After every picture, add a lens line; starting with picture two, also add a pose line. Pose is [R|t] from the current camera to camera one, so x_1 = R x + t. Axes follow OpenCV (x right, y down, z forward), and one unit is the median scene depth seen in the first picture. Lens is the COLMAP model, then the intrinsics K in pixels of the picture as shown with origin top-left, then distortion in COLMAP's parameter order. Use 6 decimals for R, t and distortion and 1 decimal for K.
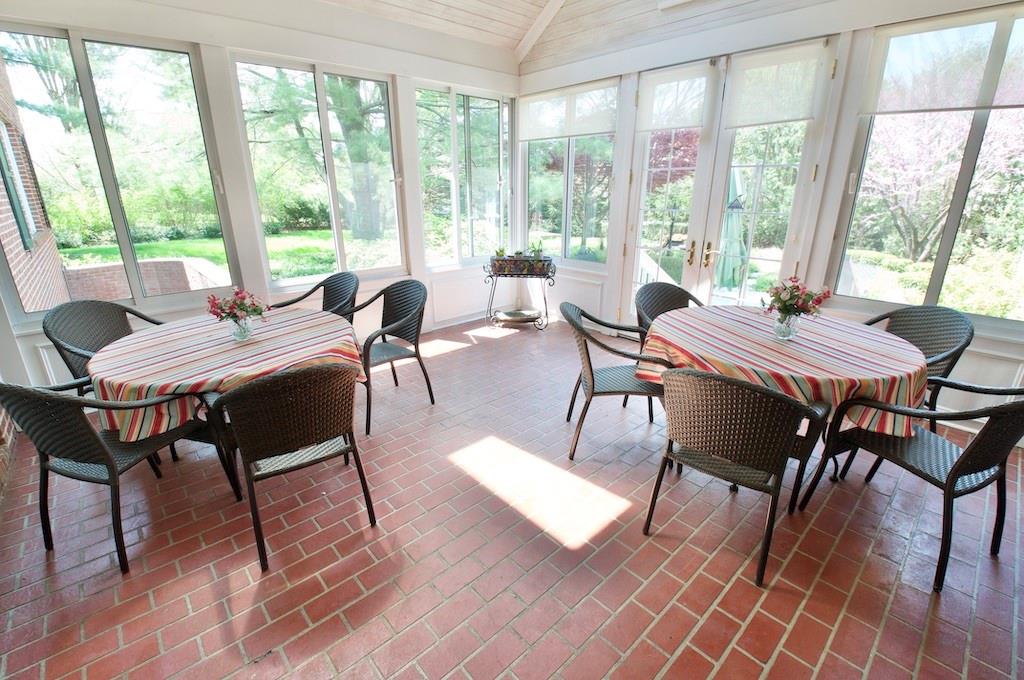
lens RADIAL K [[448.0, 0, 509.8], [0, 448.0, 339.2], [0, 0, 1]] dist [-0.023196, -0.000511]
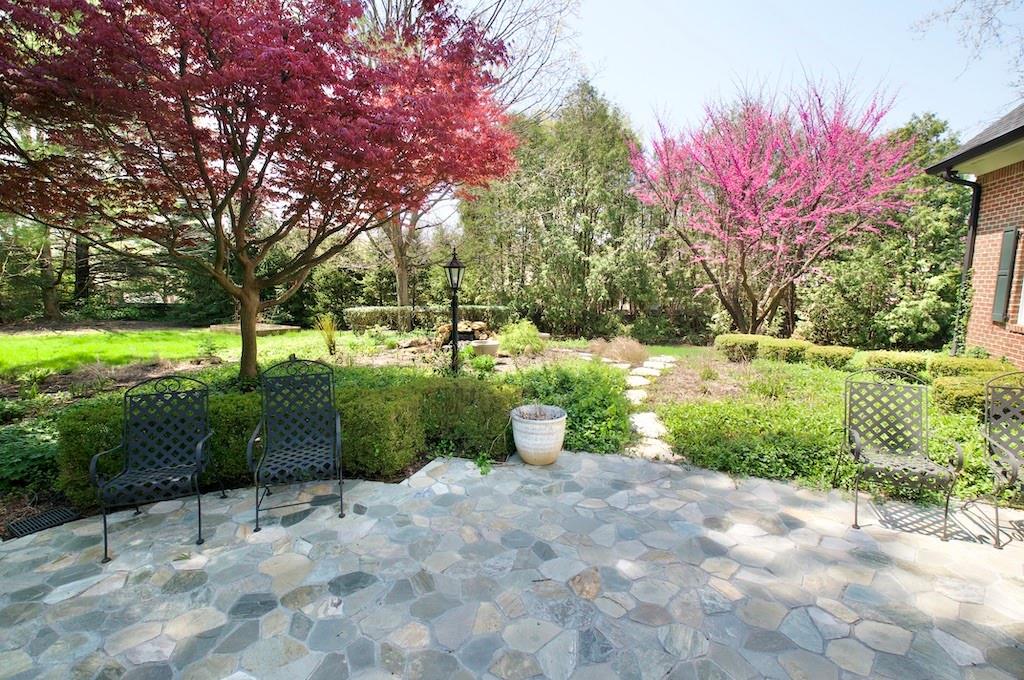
lens RADIAL K [[448.0, 0, 513.3], [0, 448.0, 339.7], [0, 0, 1]] dist [-0.023196, -0.000511]
pose [[0.891112, -0.048394, 0.451195, 0.145570], [0.134375, 0.977844, -0.160511, -0.095408], [-0.433431, 0.203662, 0.877872, 0.404270]]
